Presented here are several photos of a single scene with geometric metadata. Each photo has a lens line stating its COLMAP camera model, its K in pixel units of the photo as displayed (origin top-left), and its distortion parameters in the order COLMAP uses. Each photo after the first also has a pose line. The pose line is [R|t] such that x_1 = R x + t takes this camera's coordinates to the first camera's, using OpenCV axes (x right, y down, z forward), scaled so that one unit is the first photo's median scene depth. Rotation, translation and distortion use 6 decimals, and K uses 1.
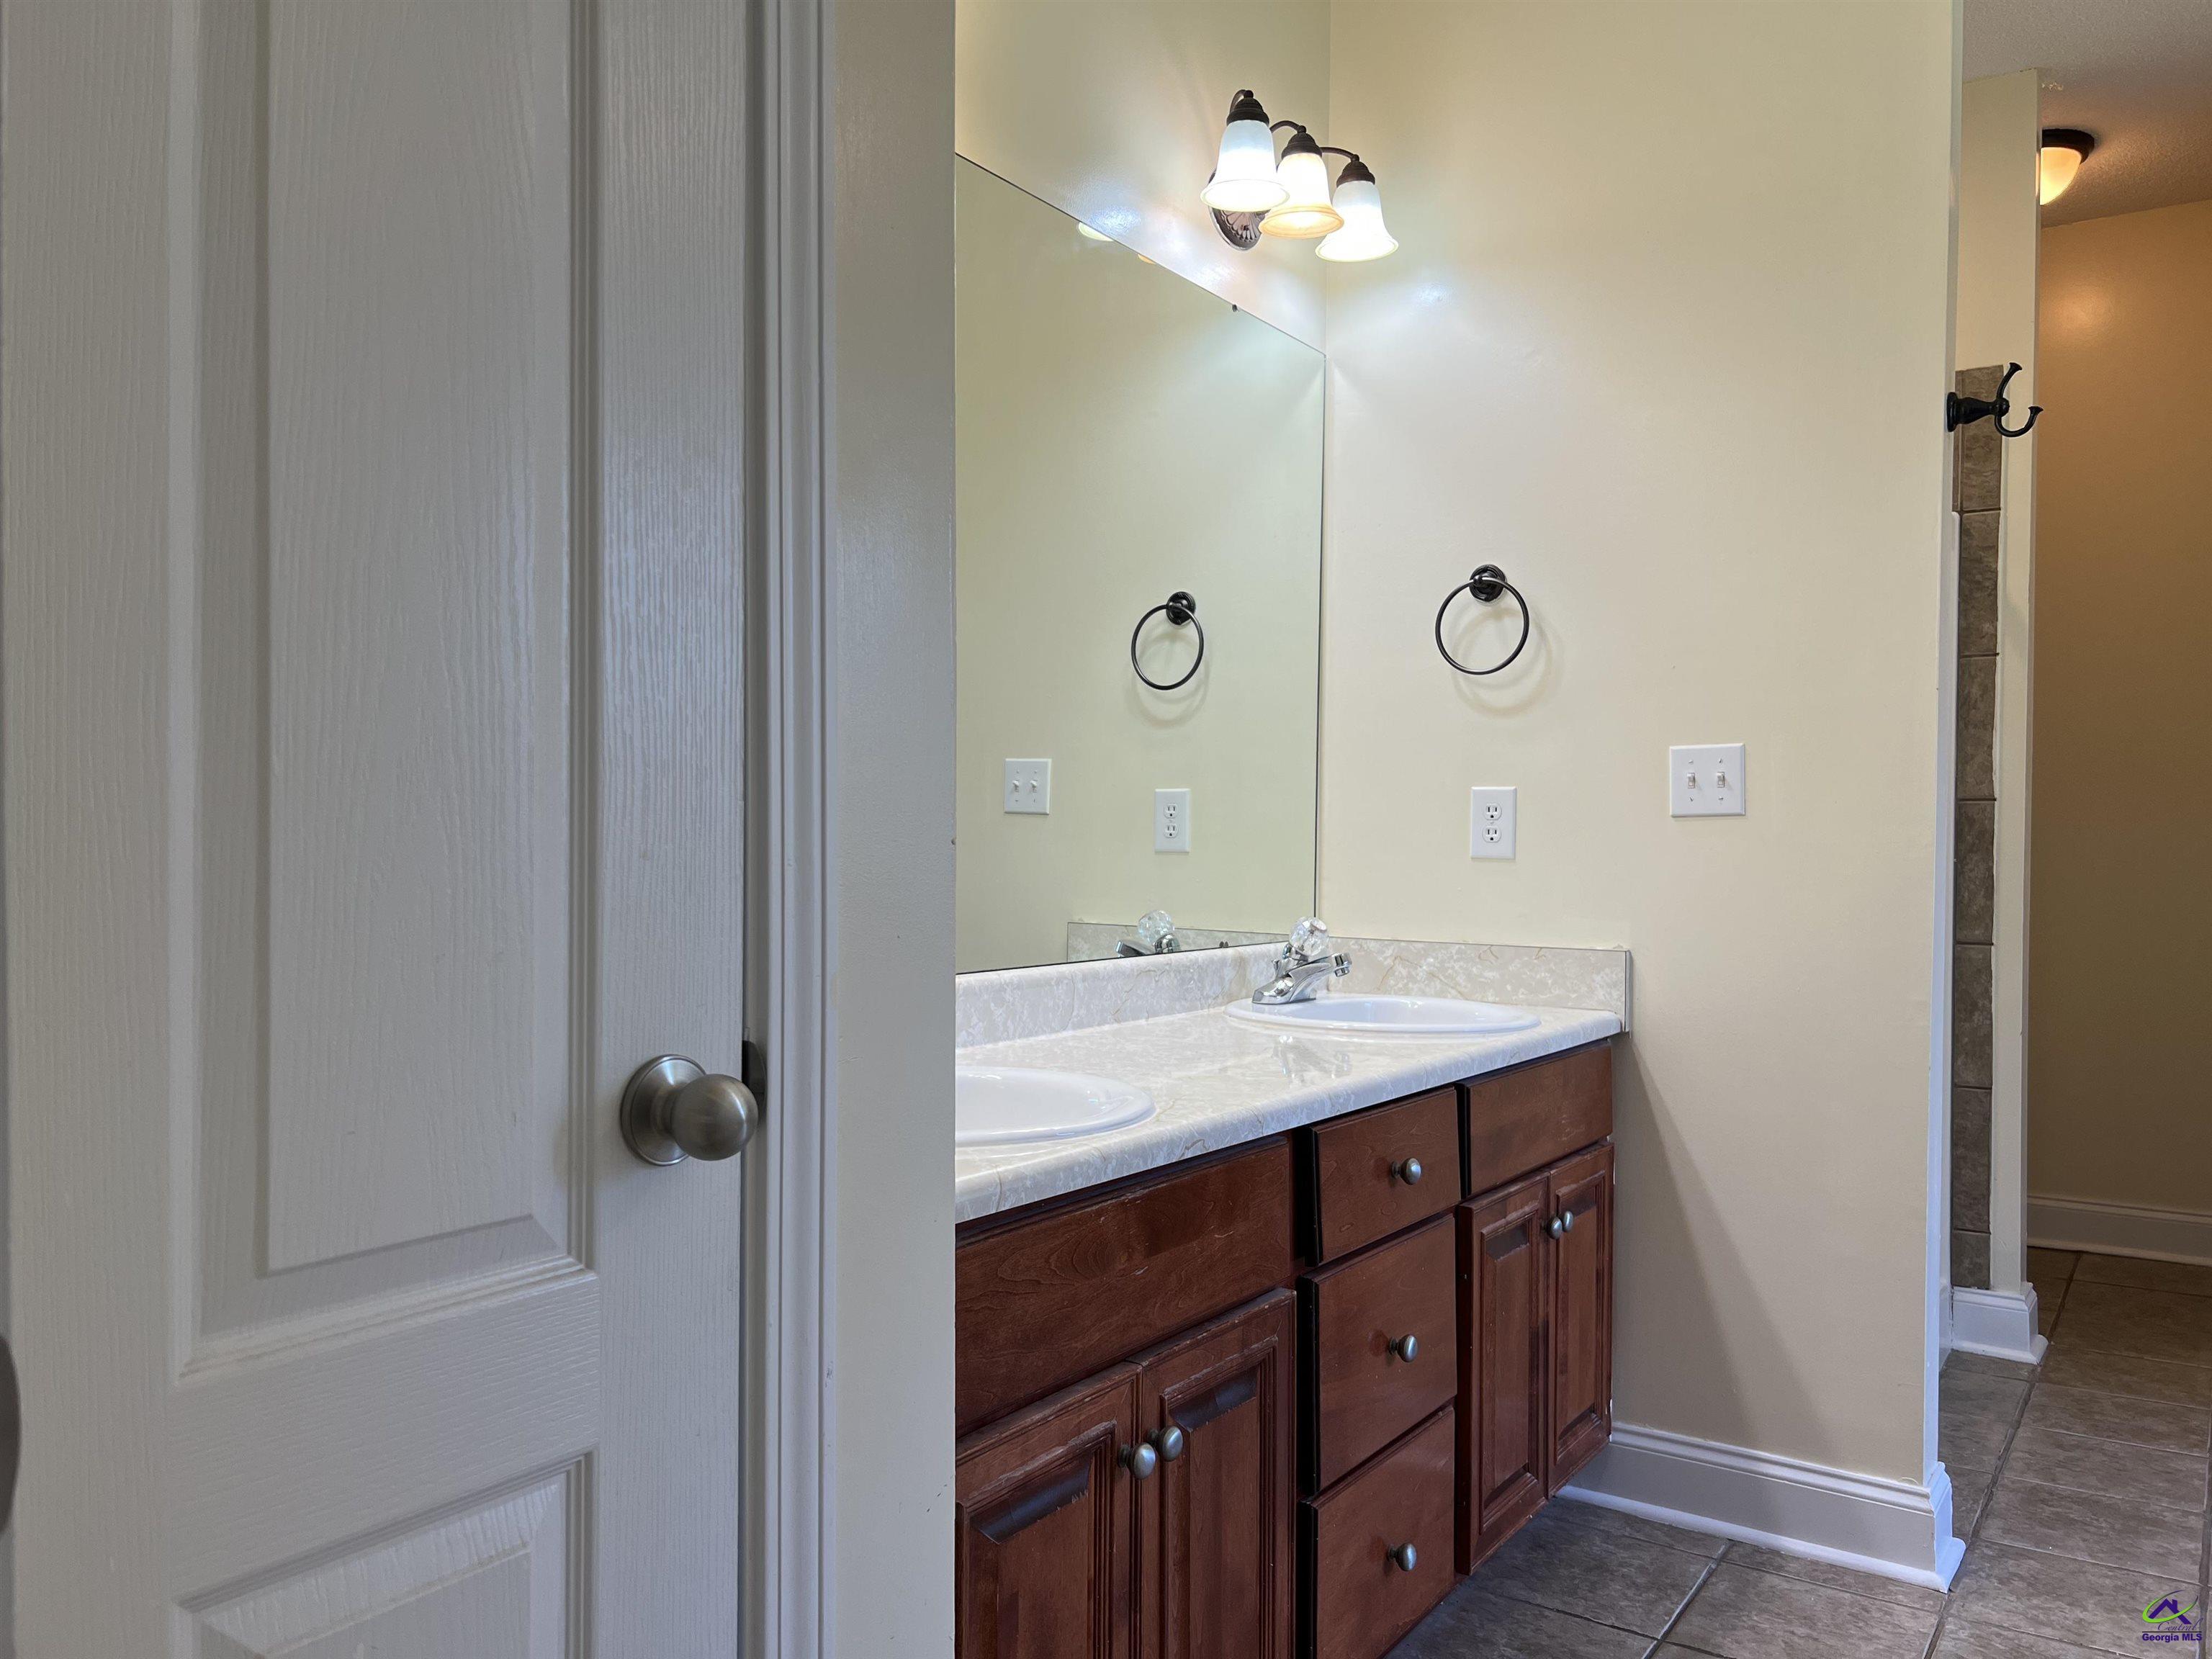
lens RADIAL K [[1659.3, 0, 1118.8], [0, 1659.3, 842.3], [0, 0, 1]] dist [0.053222, -0.056605]
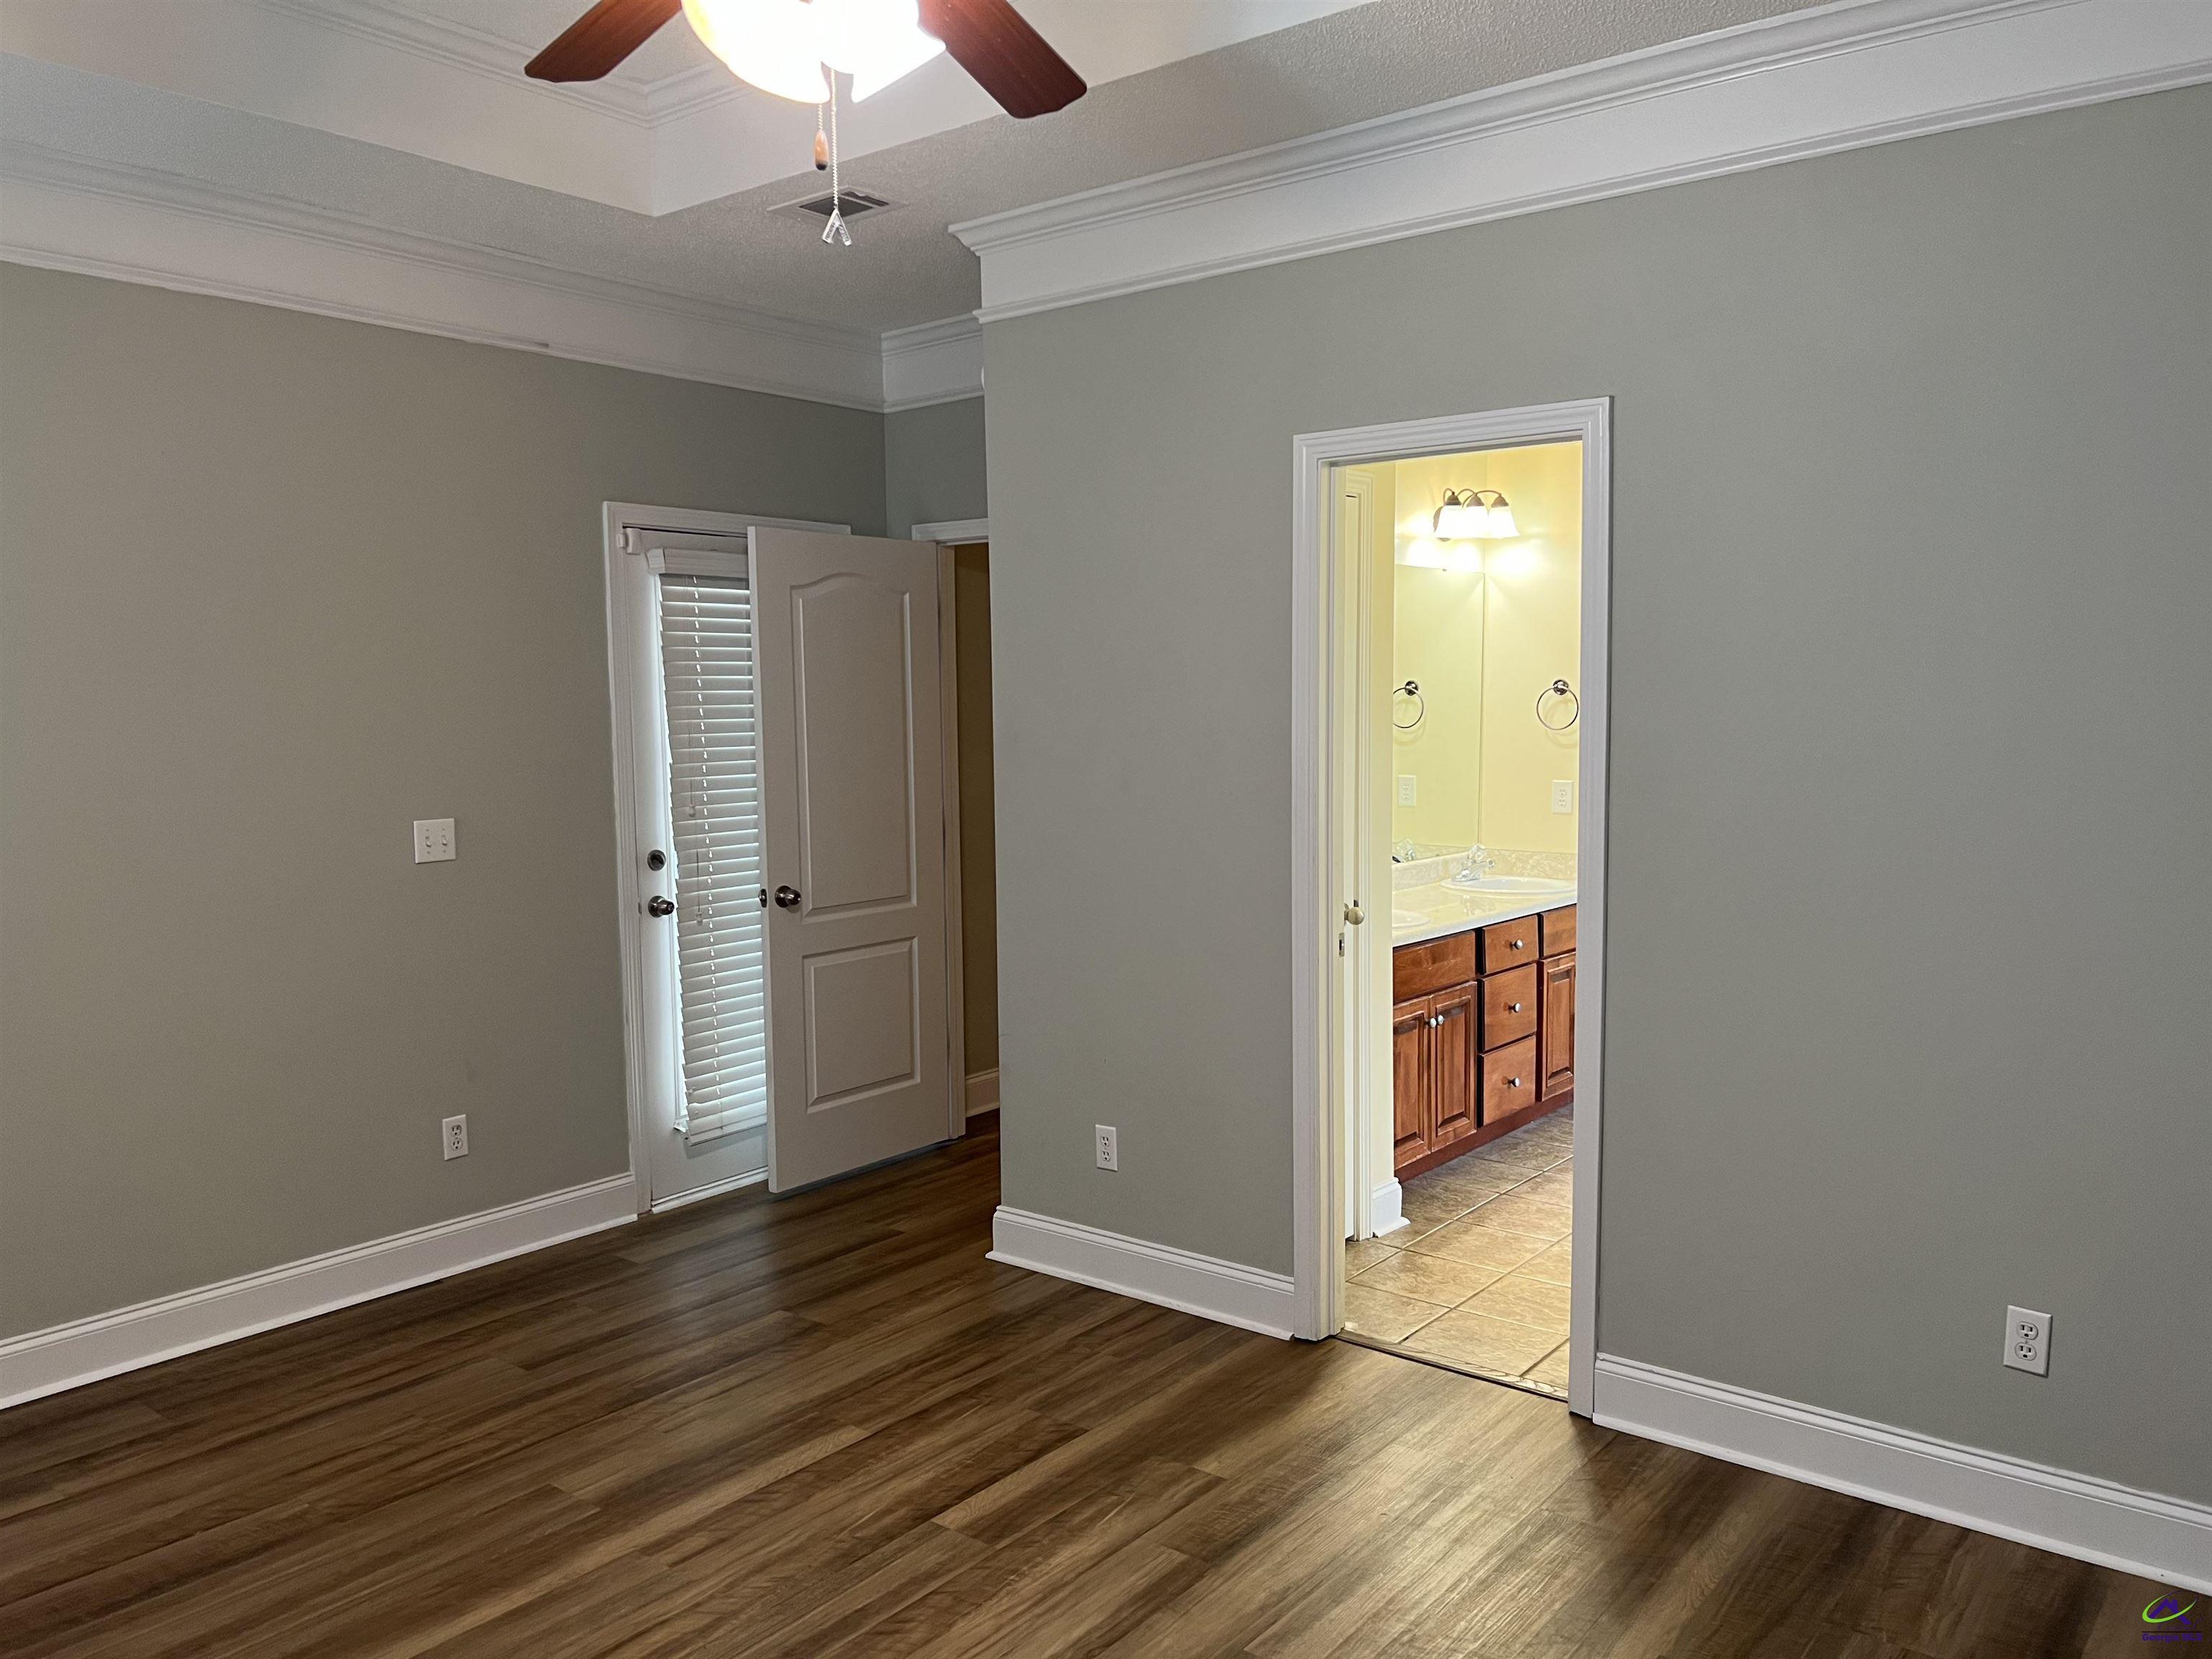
lens RADIAL K [[1659.3, 0, 1111.6], [0, 1659.3, 843.4], [0, 0, 1]] dist [0.053222, -0.056605]
pose [[0.996356, -0.007811, -0.084931, -0.186357], [0.015437, 0.995867, 0.089504, -0.162371], [0.083881, -0.090489, 0.992359, -1.273350]]
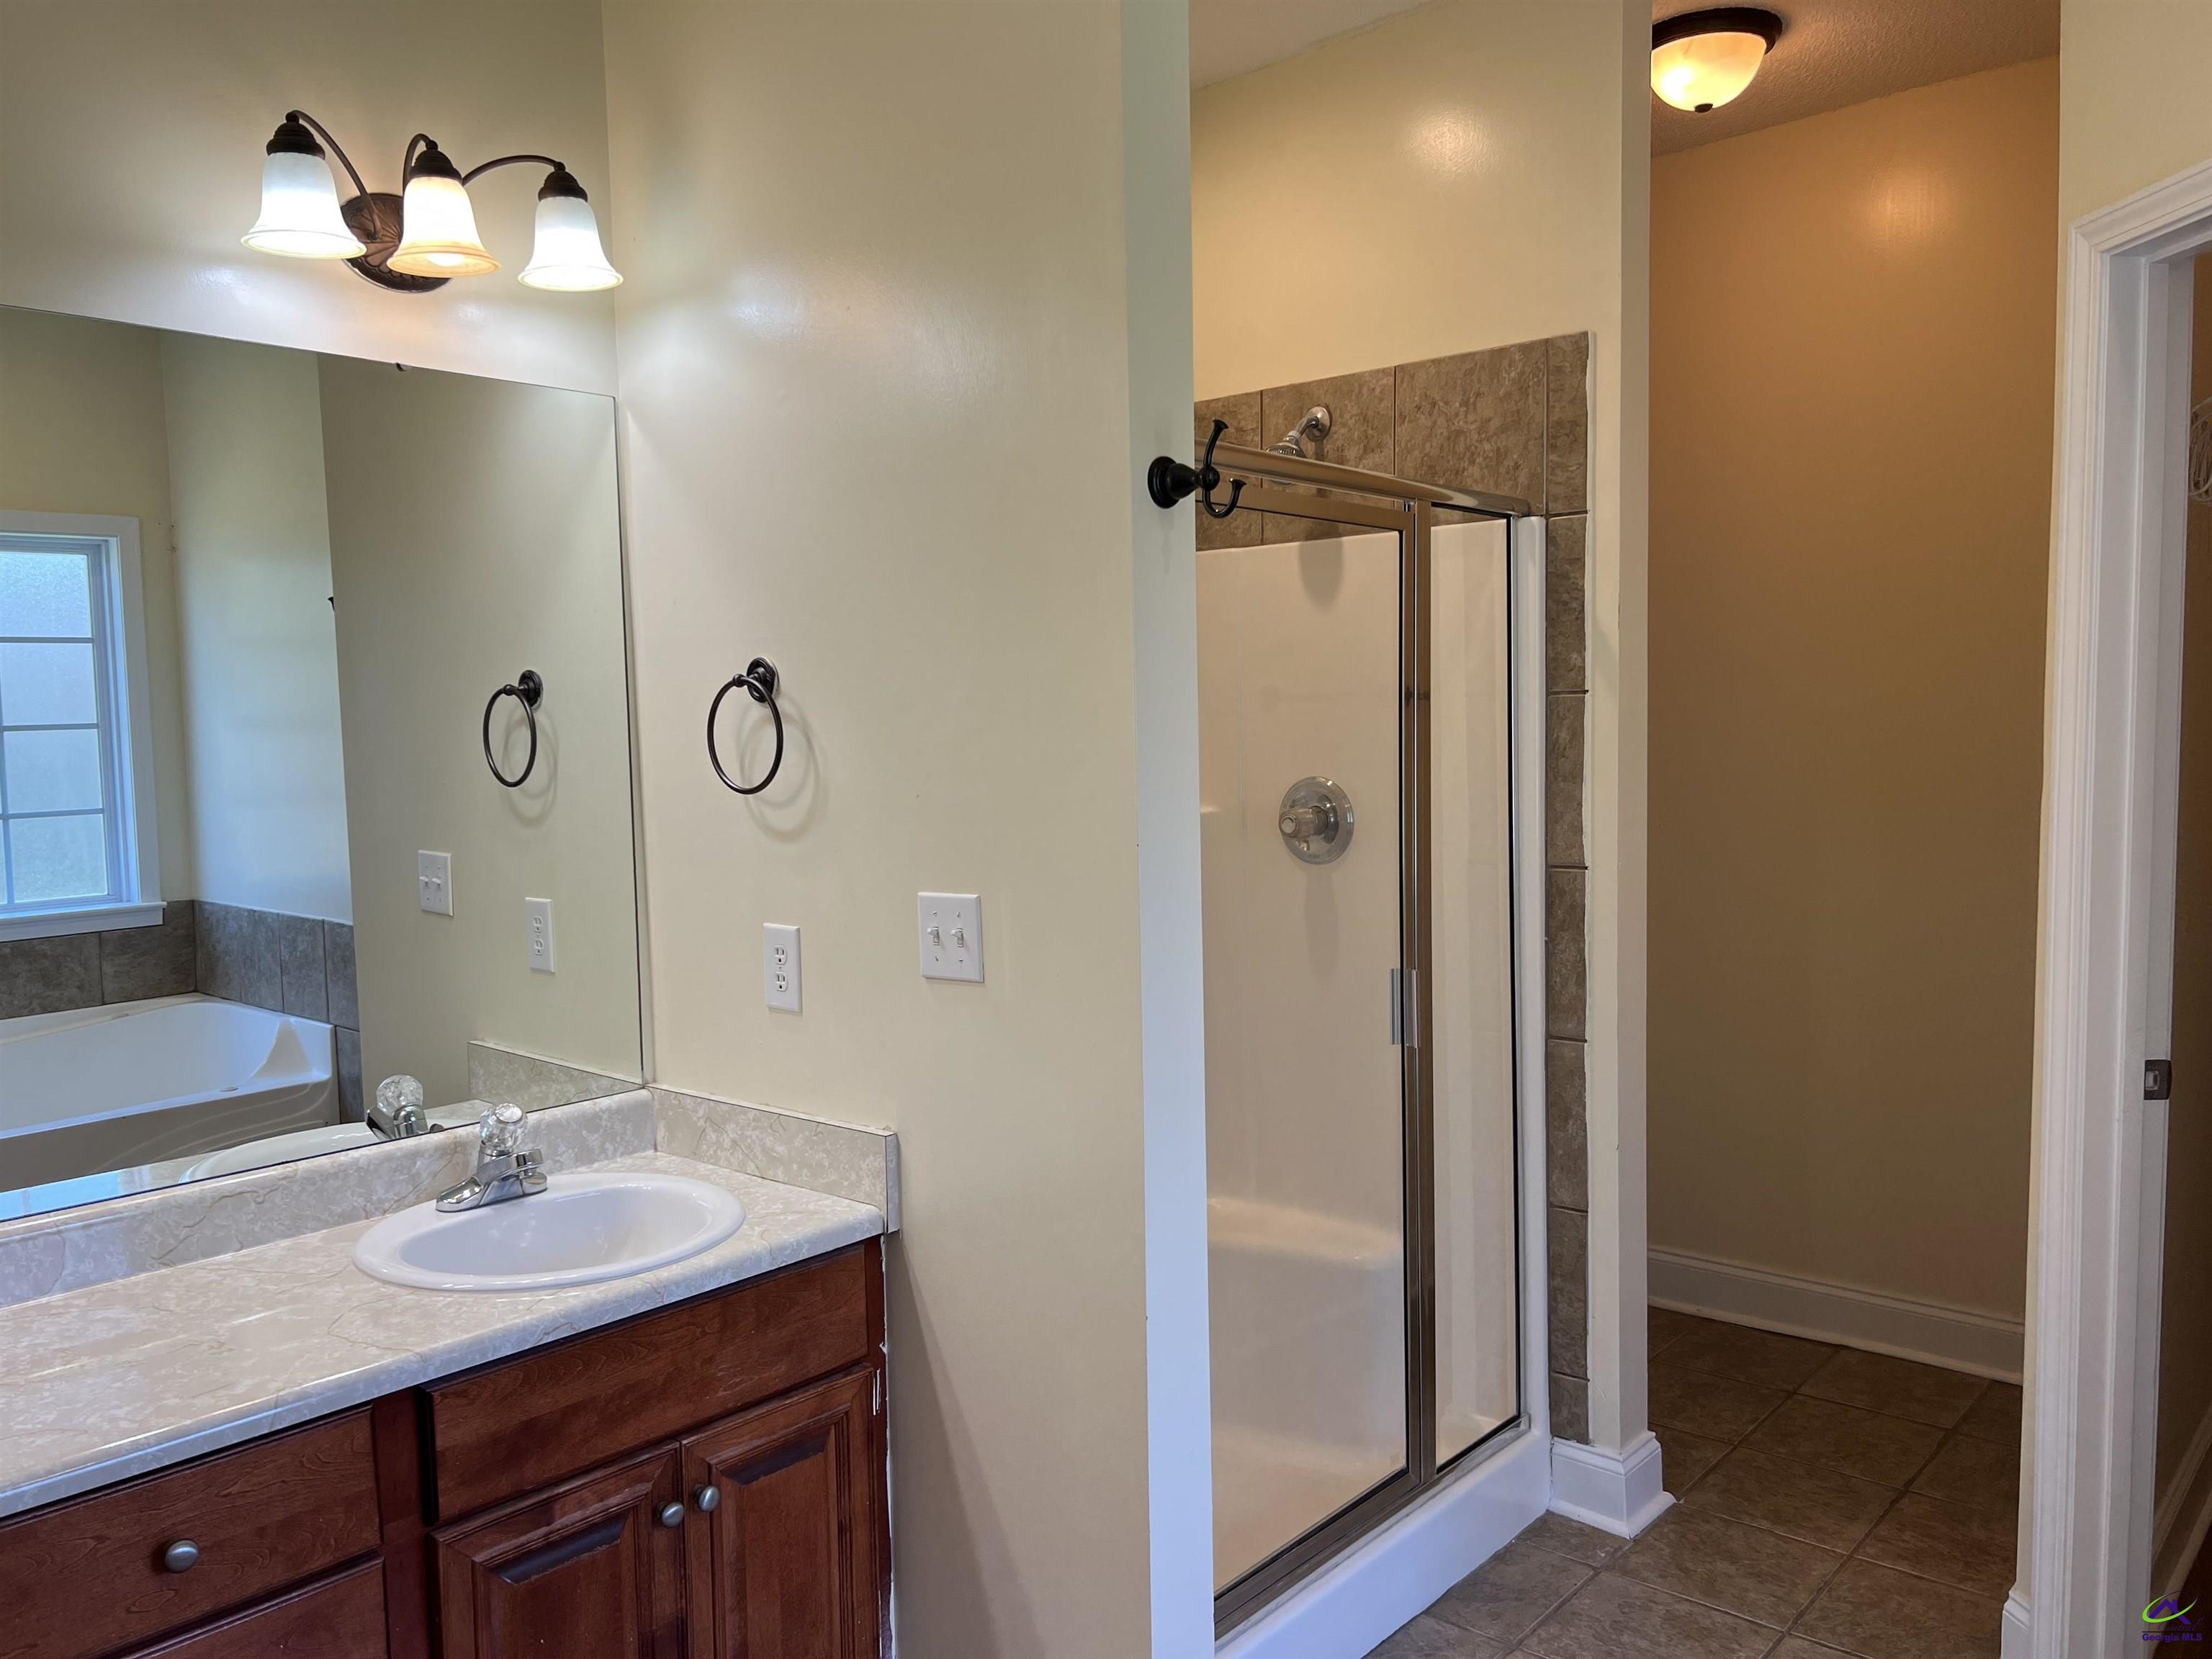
lens RADIAL K [[1659.3, 0, 1145.5], [0, 1659.3, 838.7], [0, 0, 1]] dist [0.053222, -0.056605]
pose [[0.991370, -0.021512, -0.129318, 0.534641], [0.030736, 0.997091, 0.069755, -0.134031], [0.127441, -0.073128, 0.989147, 0.207601]]
